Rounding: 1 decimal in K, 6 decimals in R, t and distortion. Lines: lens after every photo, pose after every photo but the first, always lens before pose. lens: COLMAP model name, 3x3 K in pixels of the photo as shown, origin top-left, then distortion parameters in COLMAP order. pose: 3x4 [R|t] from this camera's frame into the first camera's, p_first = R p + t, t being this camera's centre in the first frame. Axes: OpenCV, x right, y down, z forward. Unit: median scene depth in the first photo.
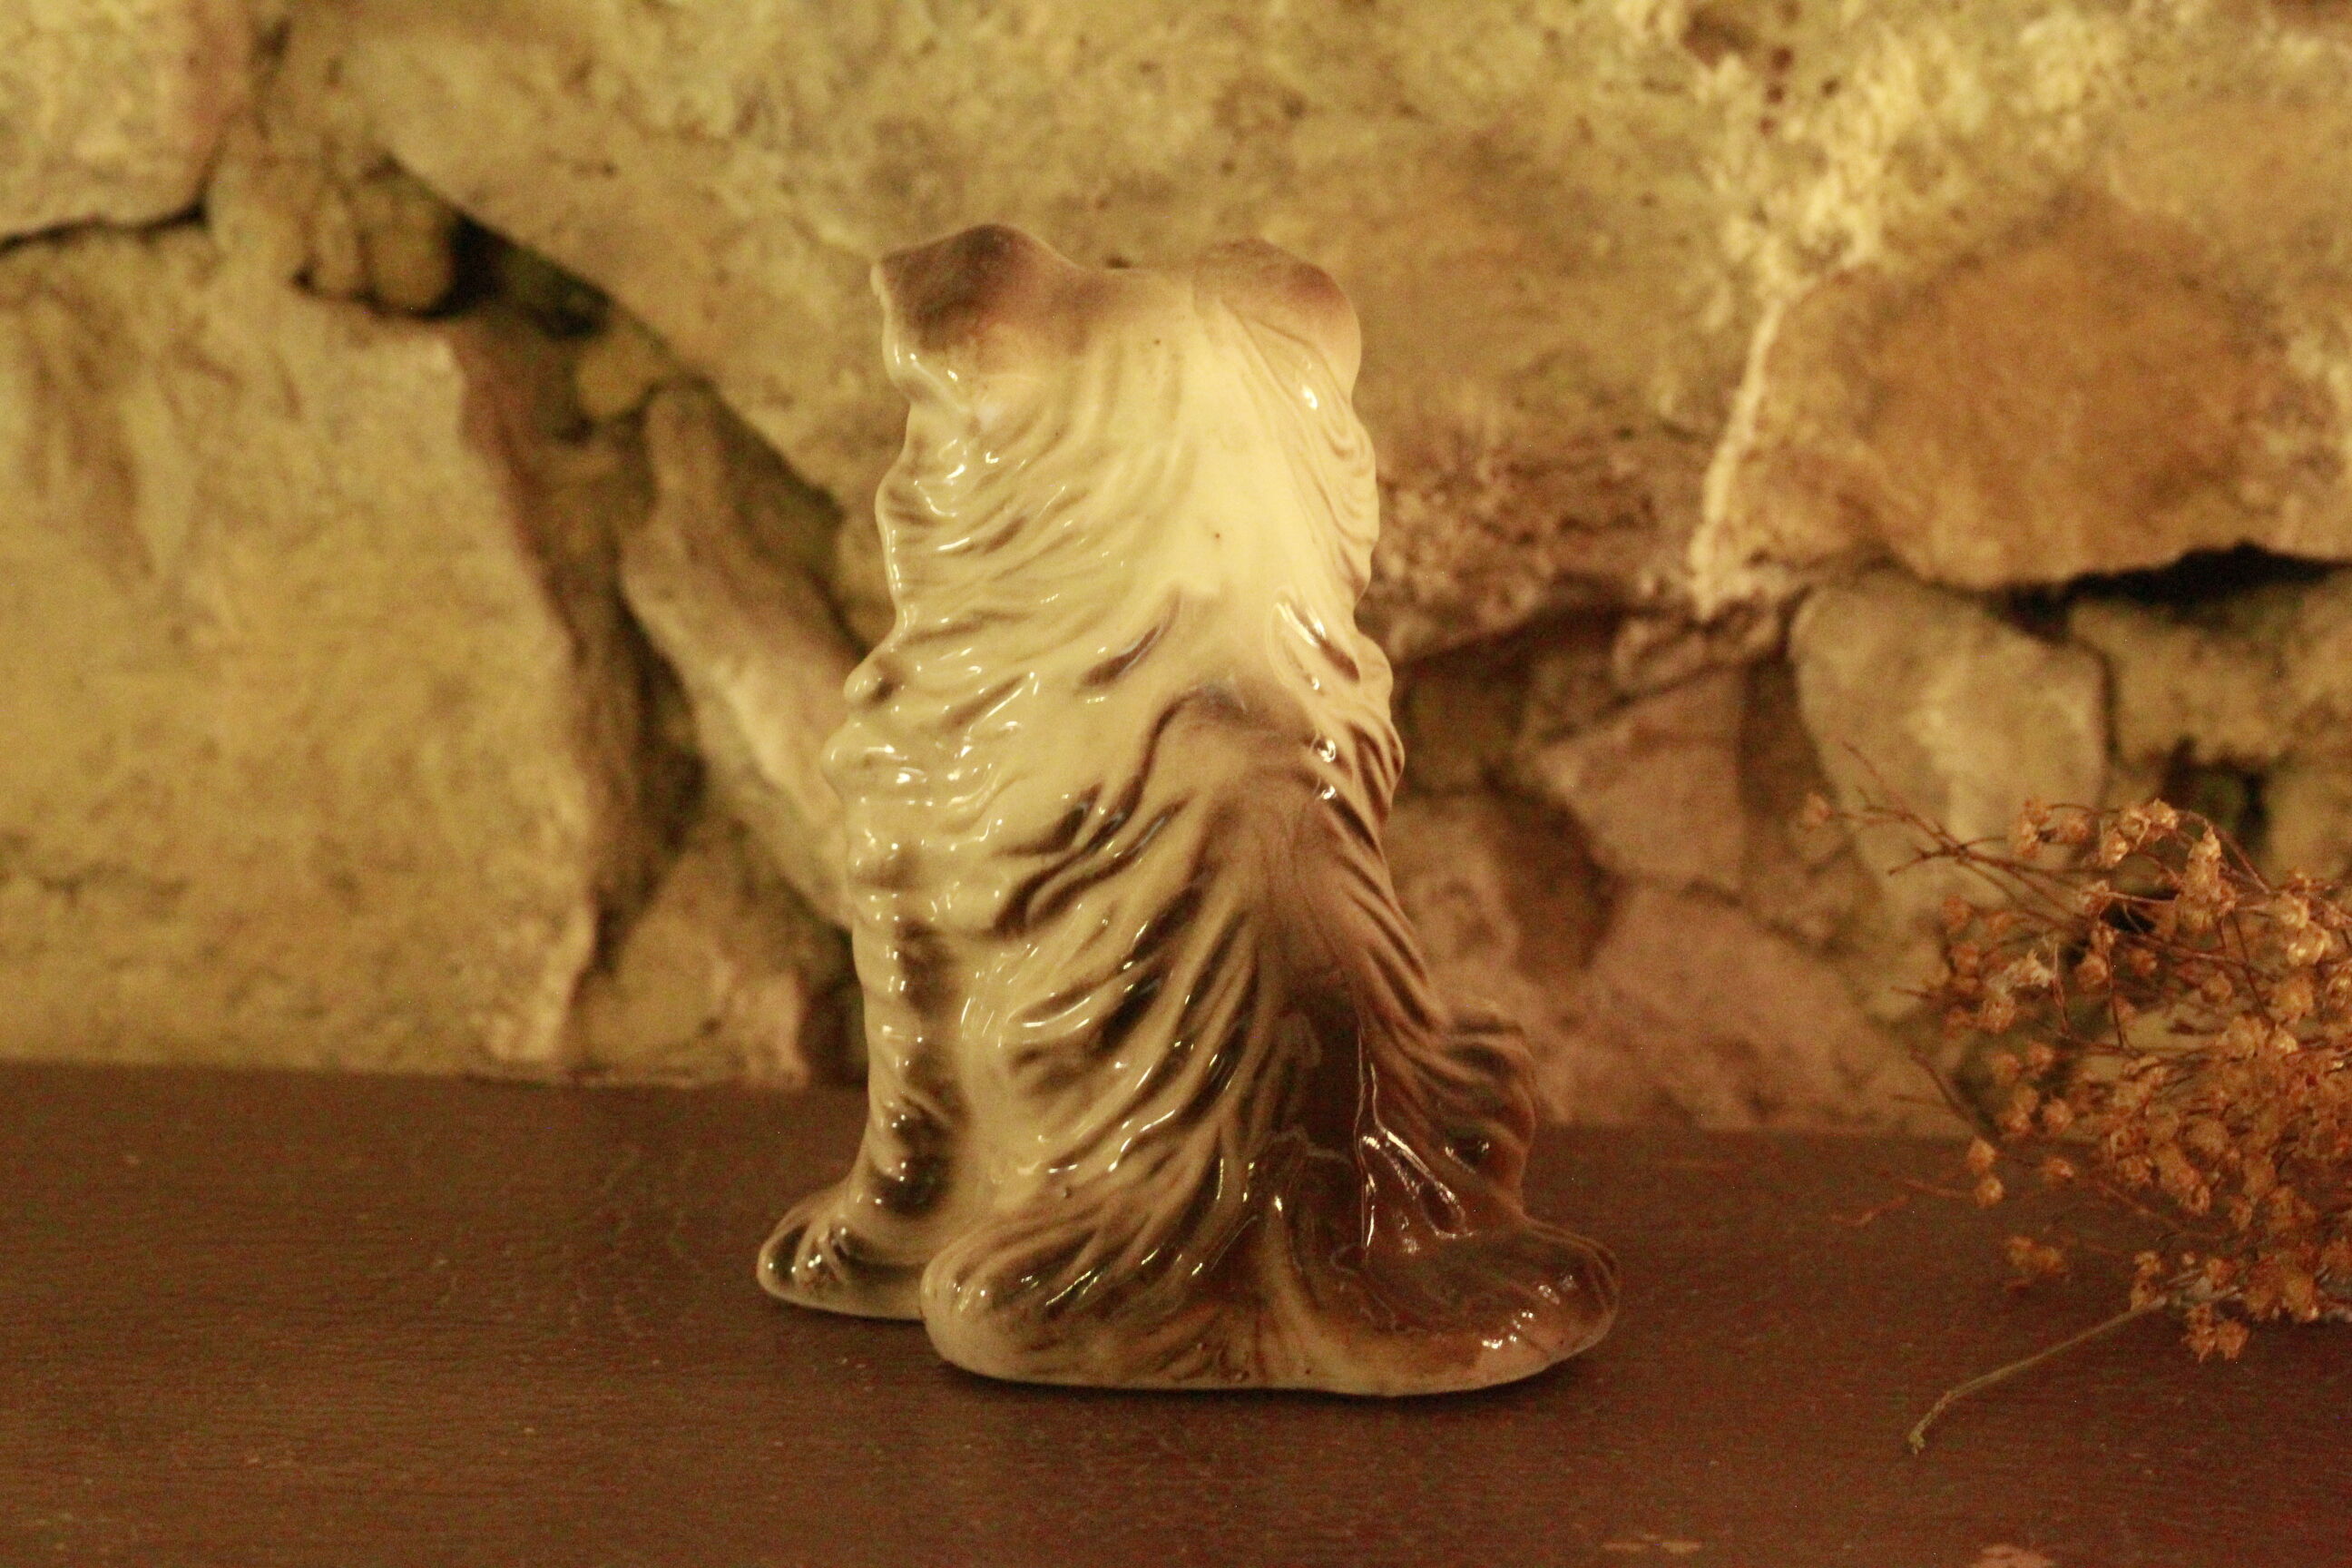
lens RADIAL K [[12624.7, 0, 1177.2], [0, 12624.7, 777.2], [0, 0, 1]] dist [0.015000, 0.000000]
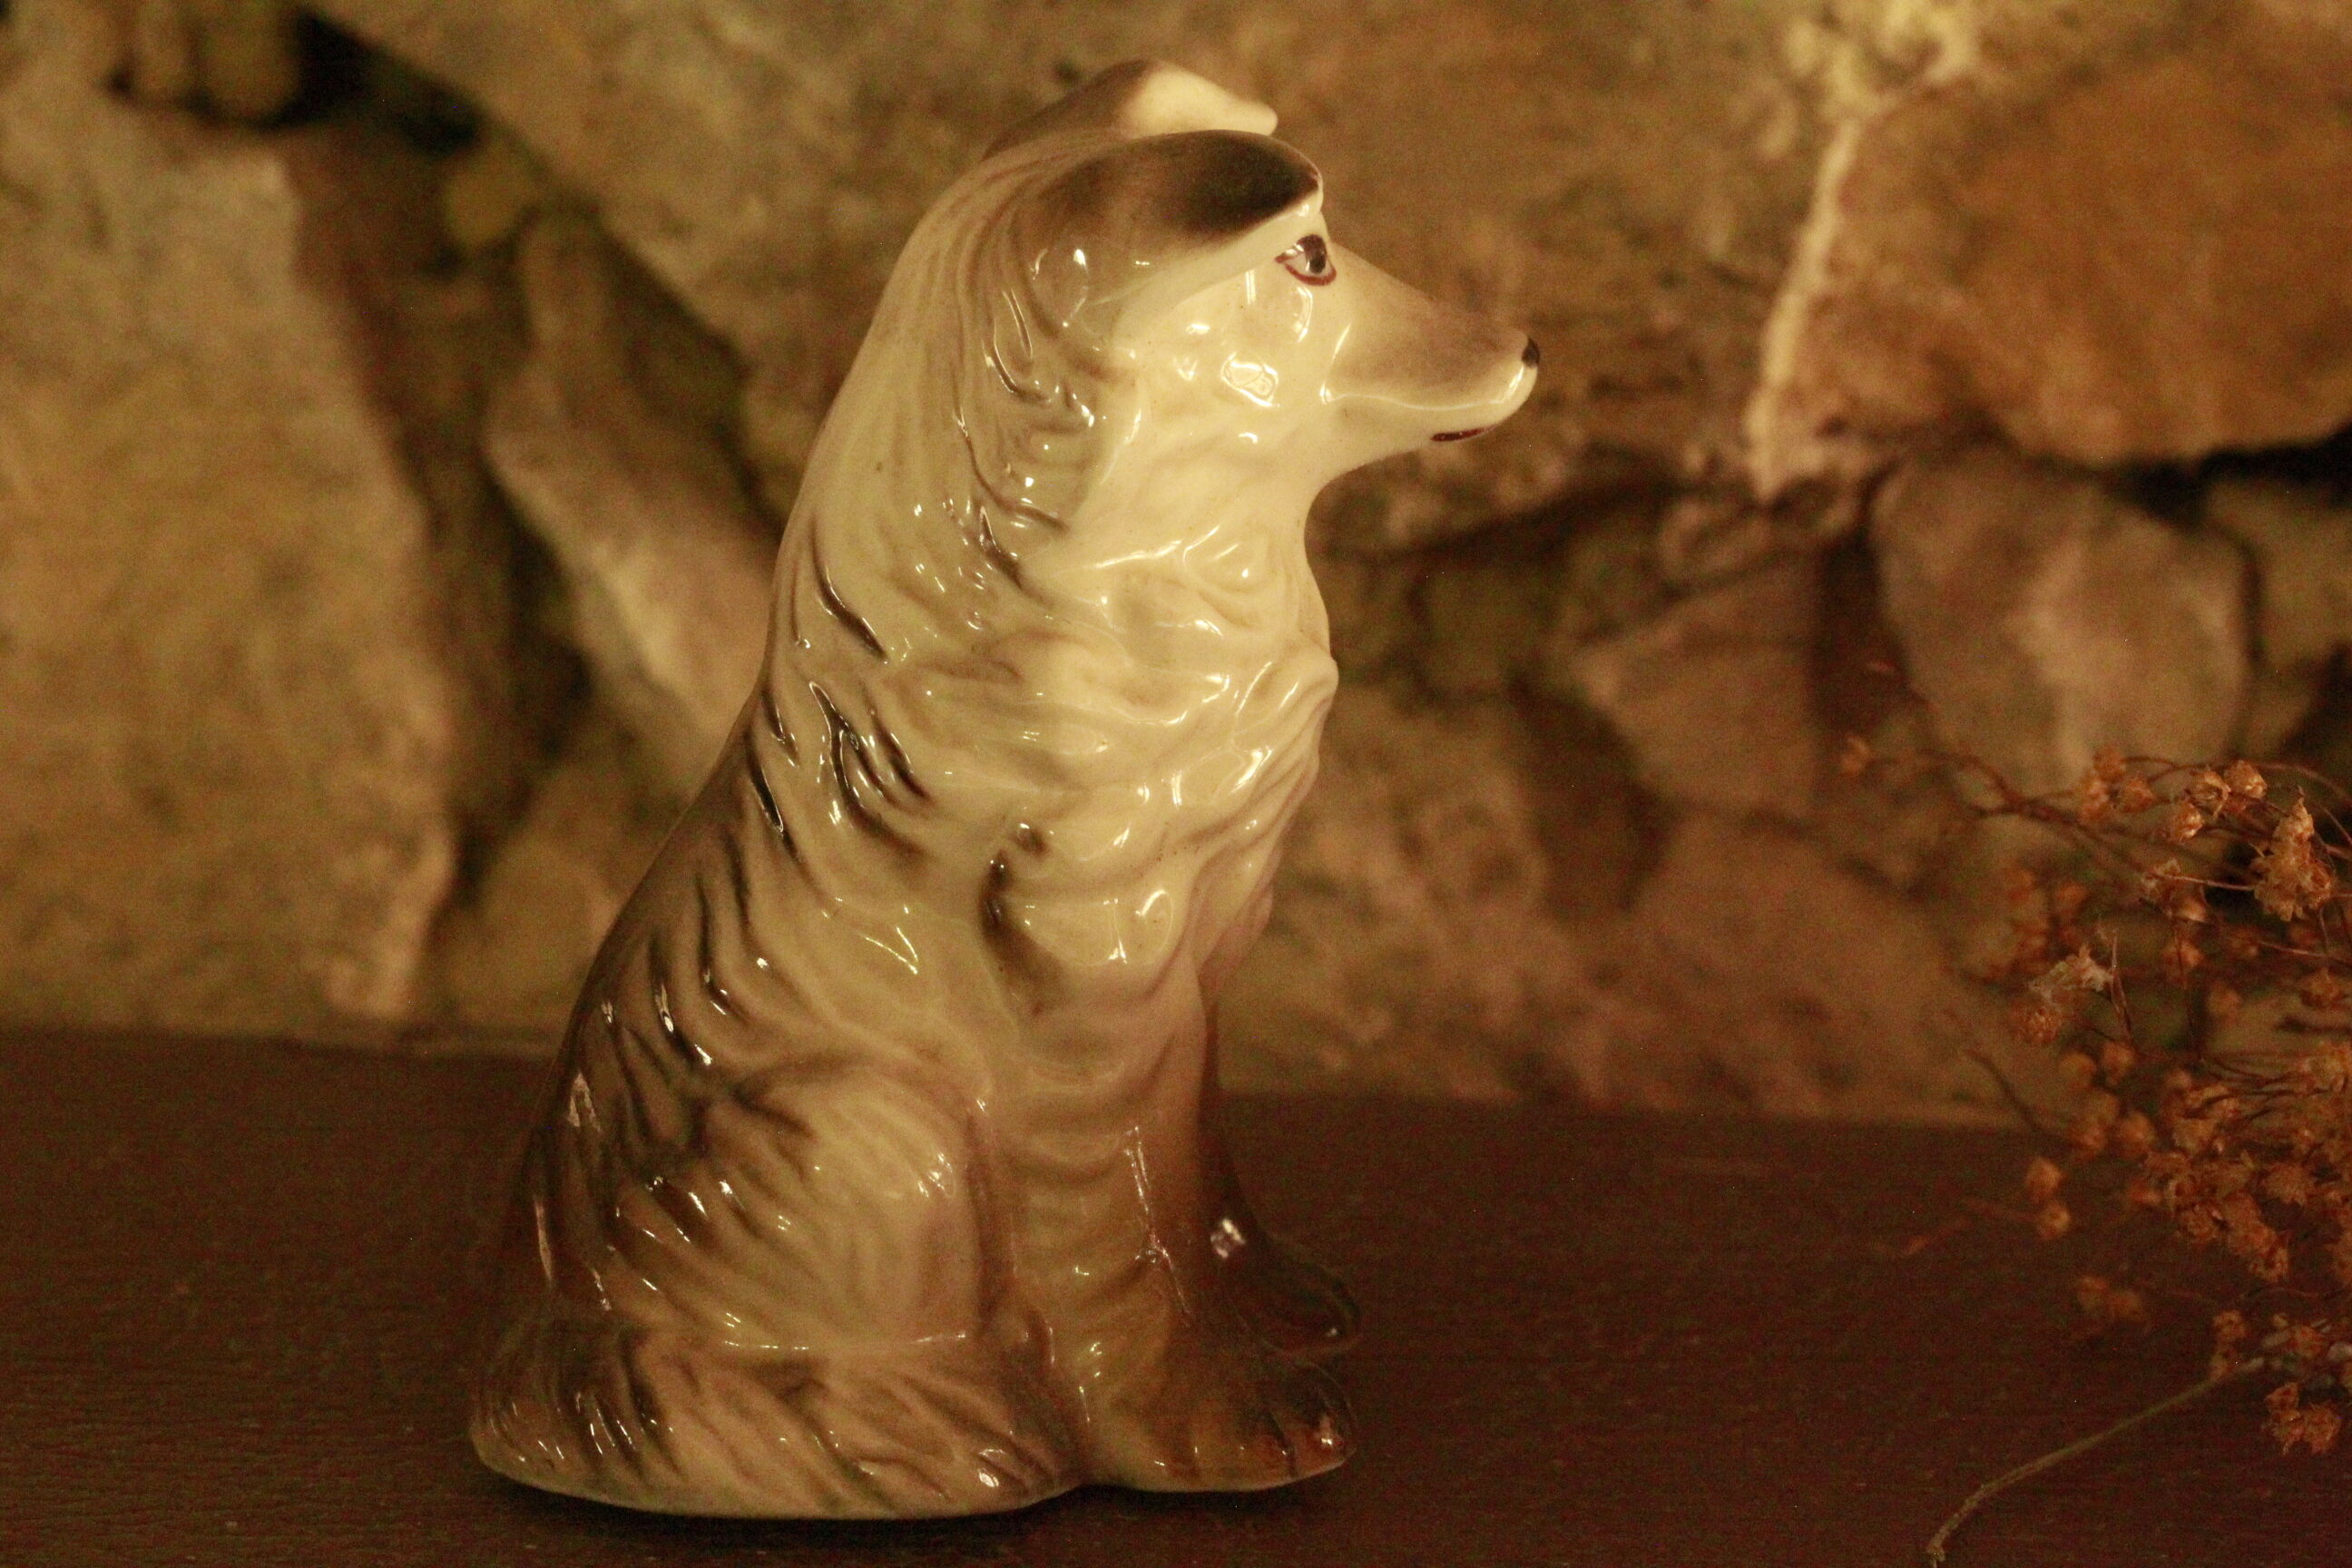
lens RADIAL K [[12624.7, 0, 1176.7], [0, 12624.7, 775.9], [0, 0, 1]] dist [0.015000, 0.000000]
pose [[0.999189, 0.007524, -0.039567, 0.035732], [-0.006532, 0.999663, 0.025141, -0.014926], [0.039743, -0.024862, 0.998901, 0.159563]]
